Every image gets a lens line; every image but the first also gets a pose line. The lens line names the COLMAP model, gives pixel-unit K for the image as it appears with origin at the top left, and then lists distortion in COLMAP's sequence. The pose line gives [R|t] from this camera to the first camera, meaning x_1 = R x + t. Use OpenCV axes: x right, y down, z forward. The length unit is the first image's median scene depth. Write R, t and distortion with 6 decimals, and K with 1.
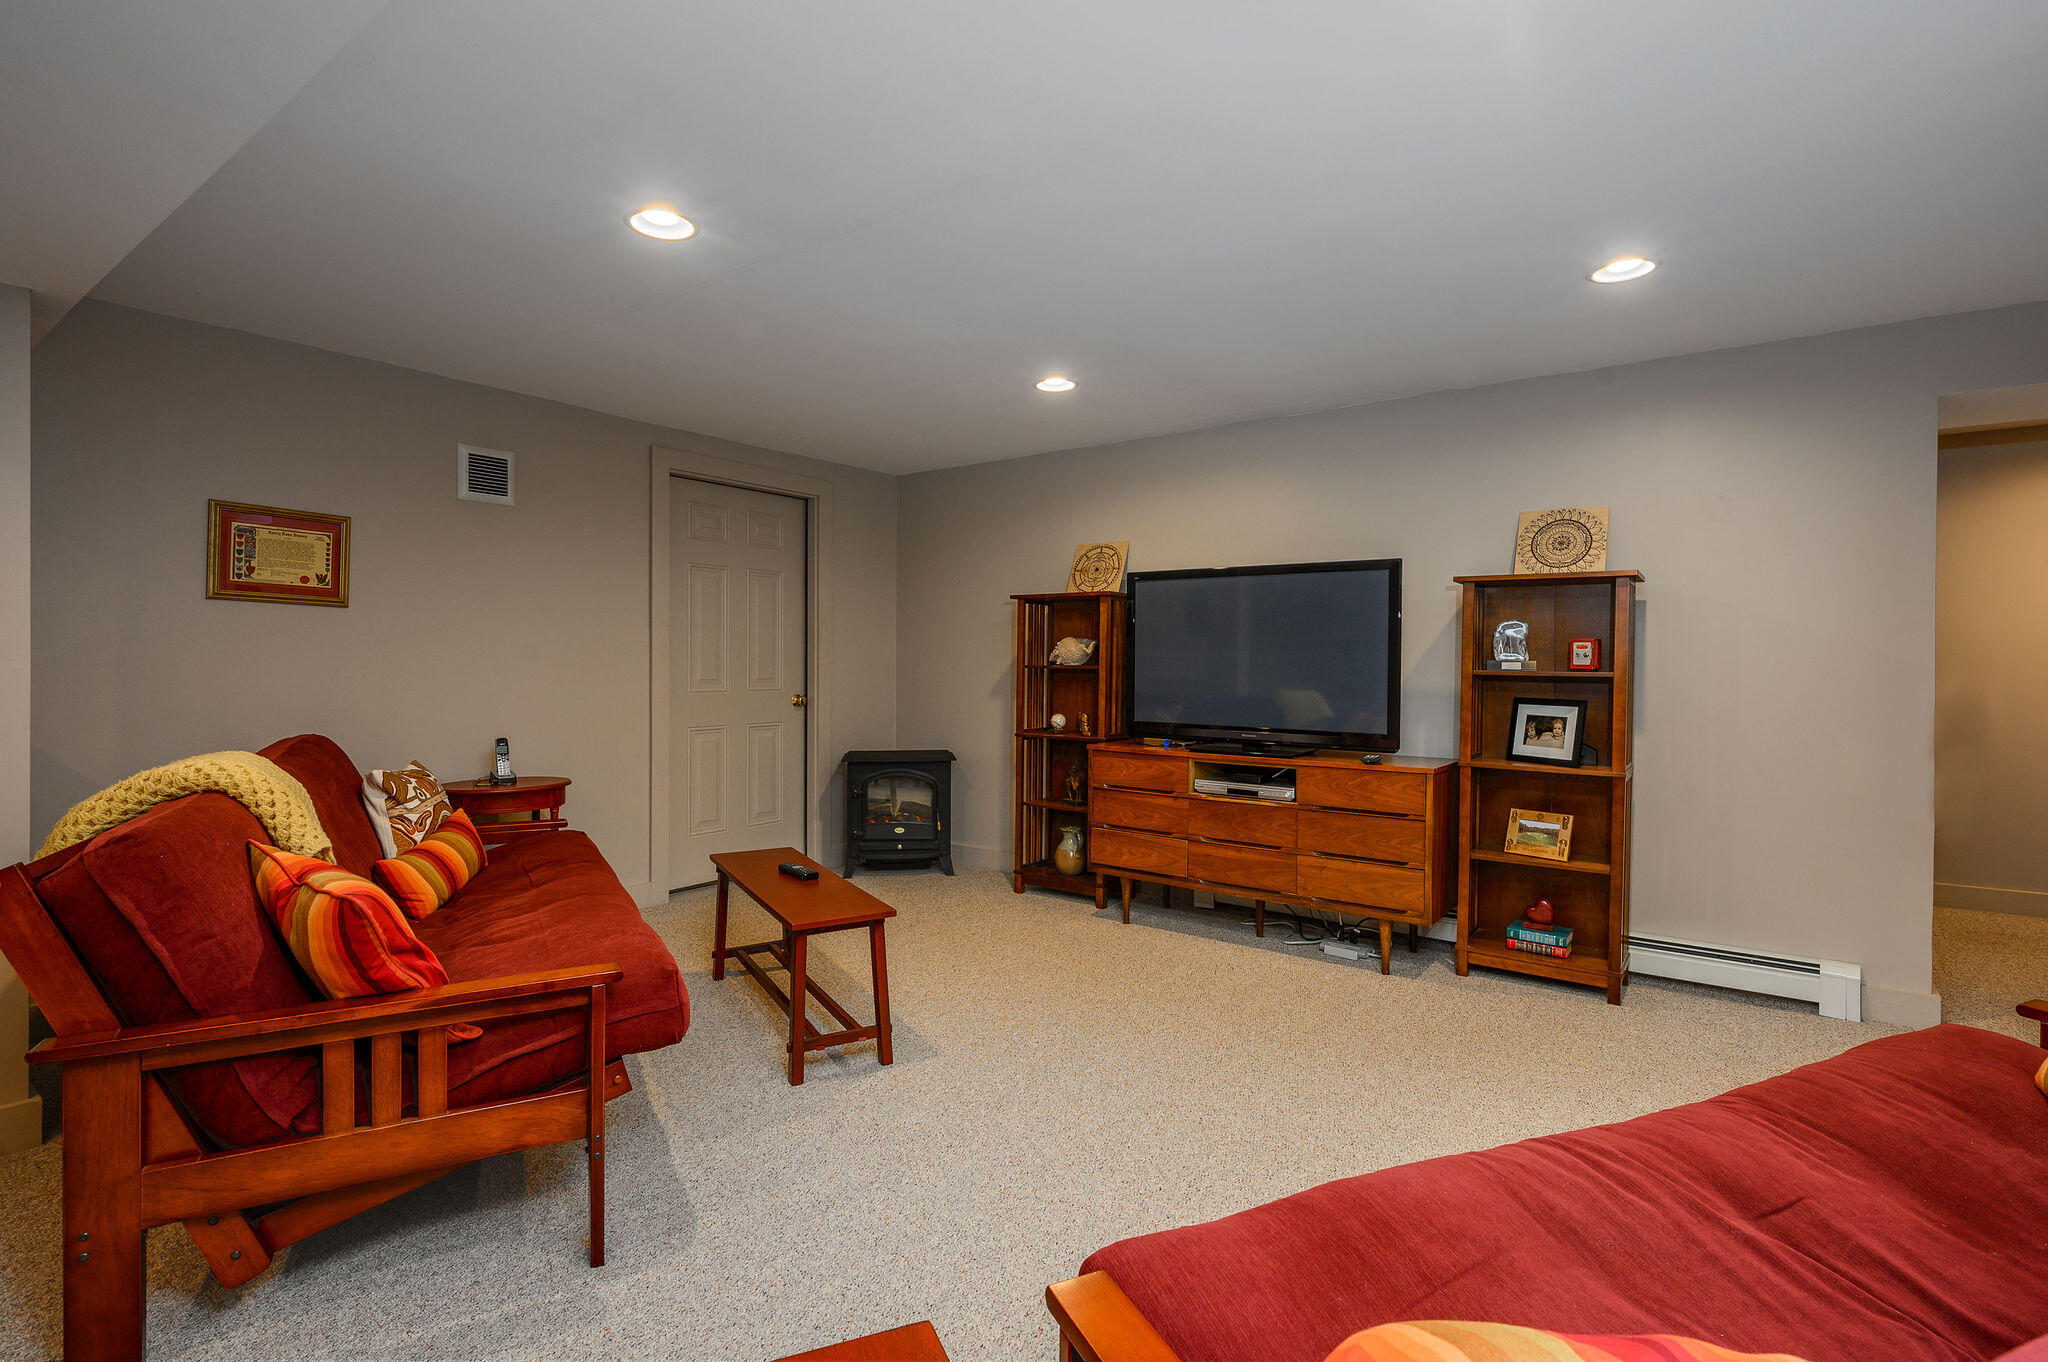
lens RADIAL K [[985.8, 0, 1027.8], [0, 985.8, 671.3], [0, 0, 1]] dist [-0.006067, -0.000255]
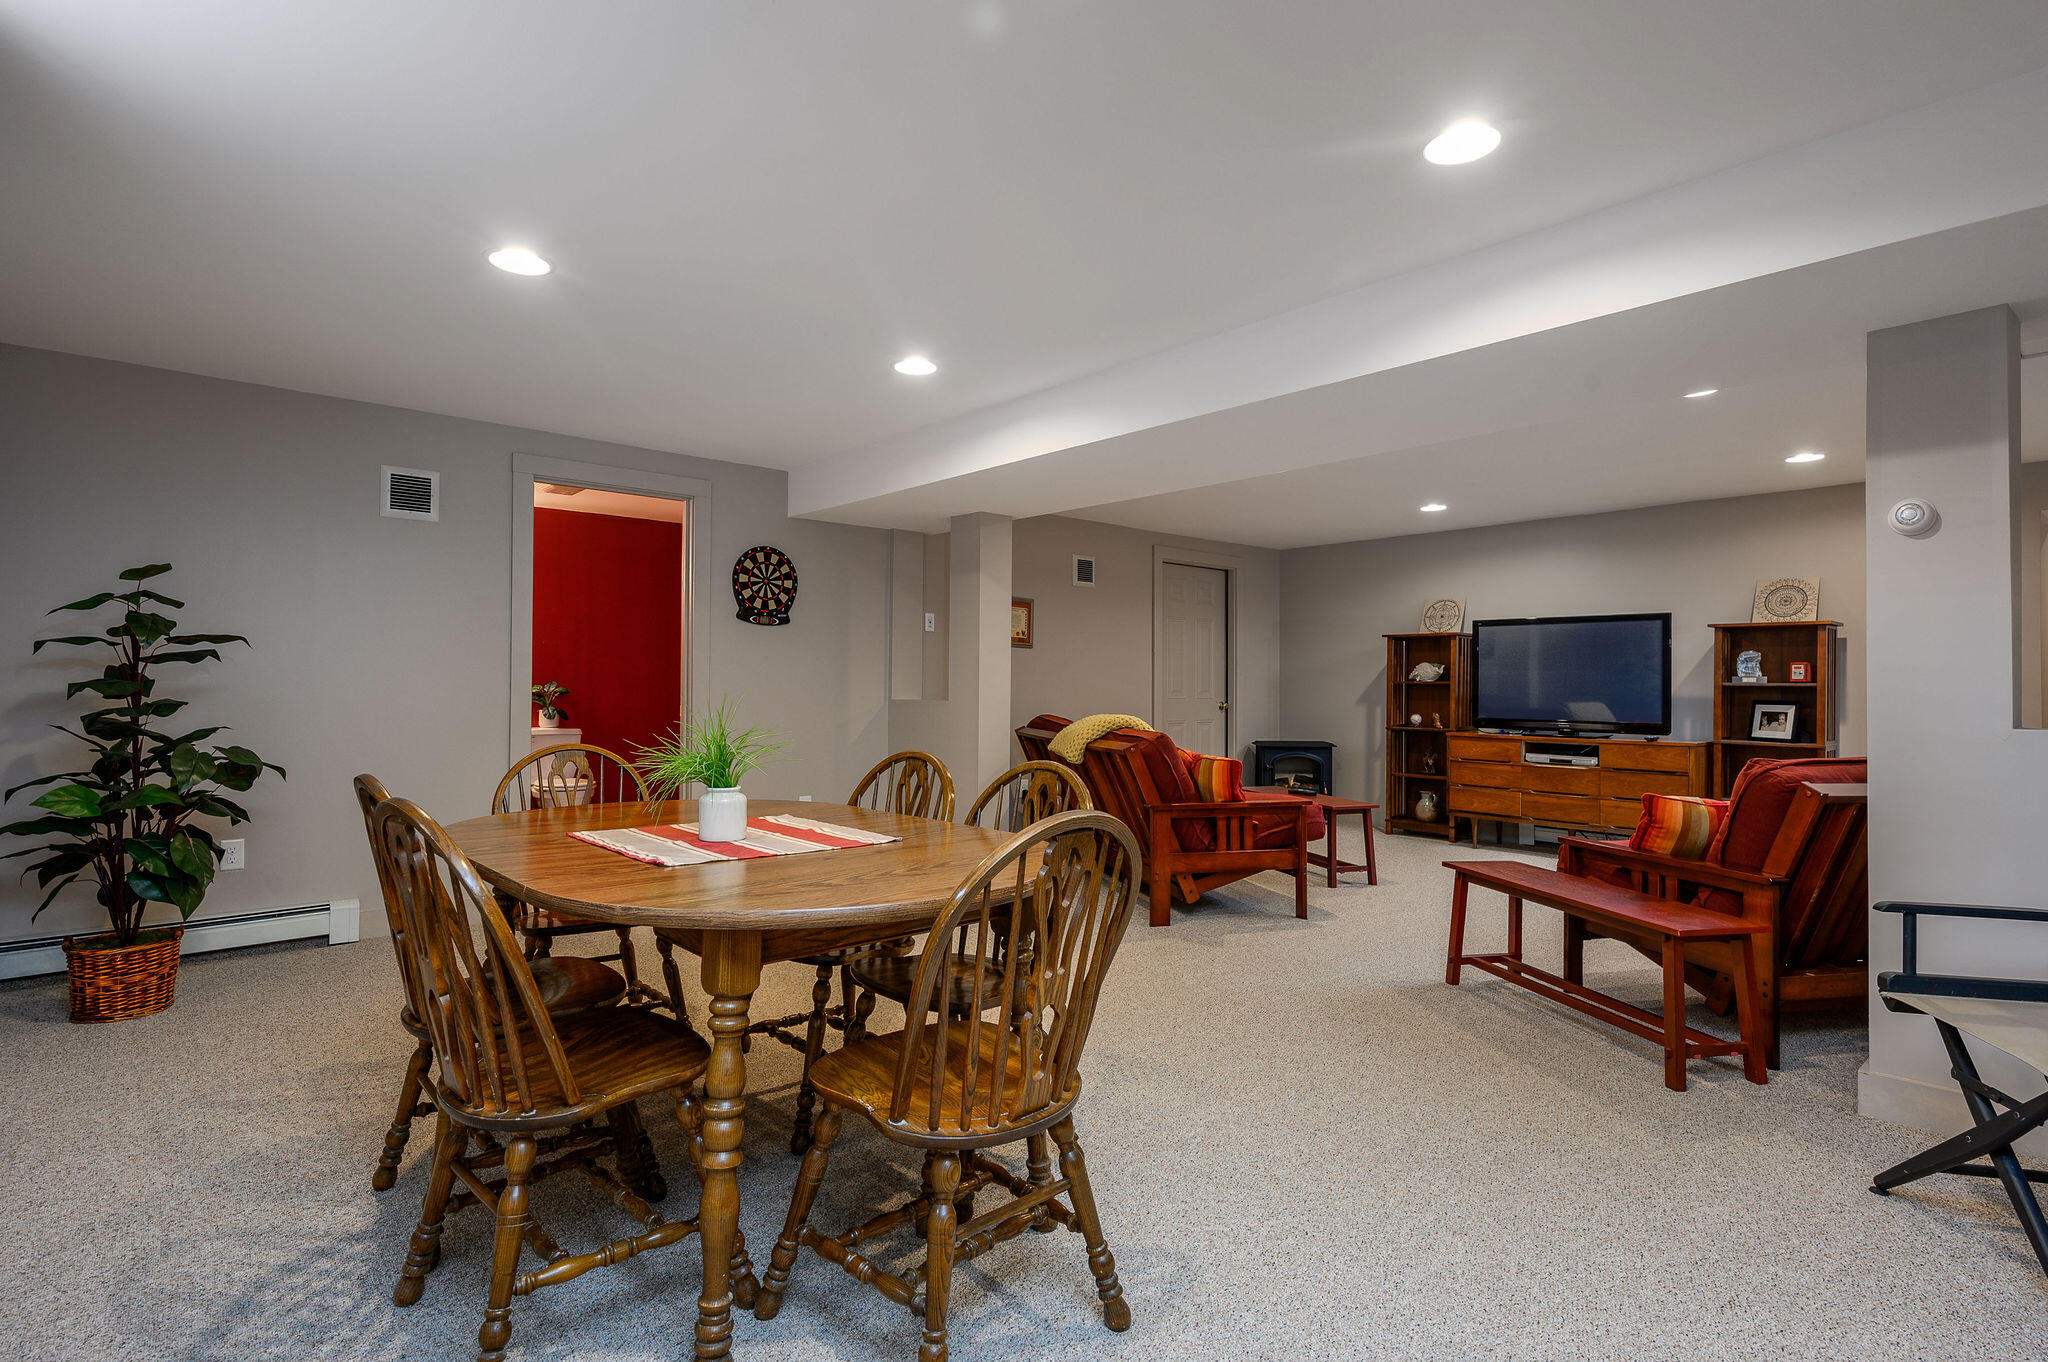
lens RADIAL K [[985.8, 0, 1027.8], [0, 985.8, 671.3], [0, 0, 1]] dist [-0.006067, -0.000255]
pose [[0.974742, -0.001953, -0.223326, -0.277484], [-0.003811, 0.999671, -0.025377, 0.024004], [0.223302, 0.025588, 0.974414, -0.773381]]
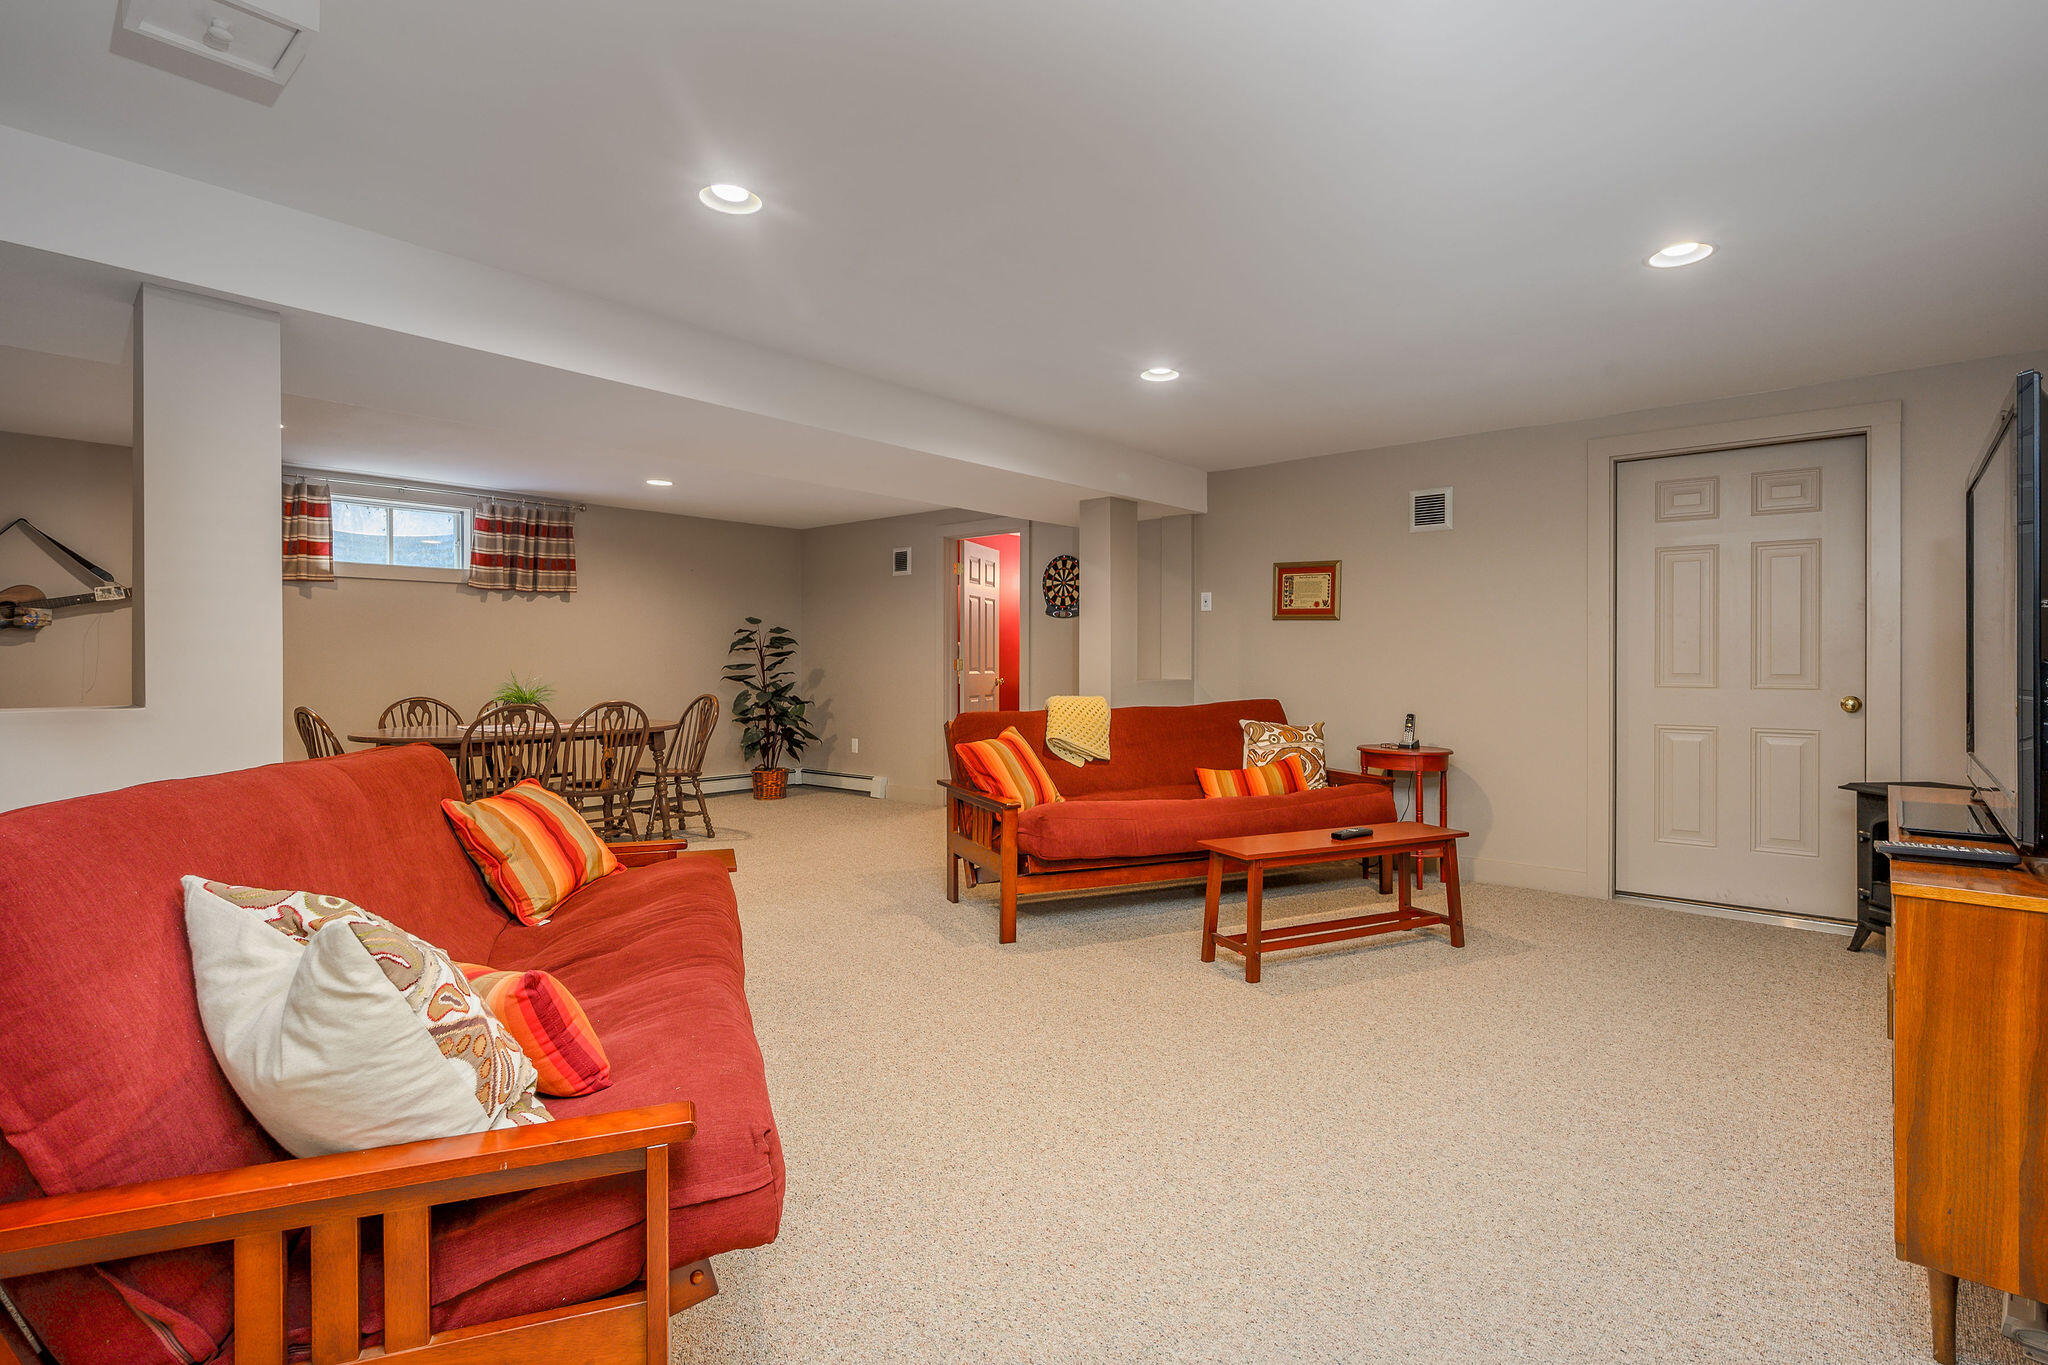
lens RADIAL K [[985.8, 0, 1027.8], [0, 985.8, 672.8], [0, 0, 1]] dist [-0.006067, -0.000255]
pose [[-0.093492, -0.004566, -0.995610, 0.833024], [-0.019751, 0.999801, -0.002731, 0.028739], [0.995424, 0.019409, -0.093563, 0.642112]]
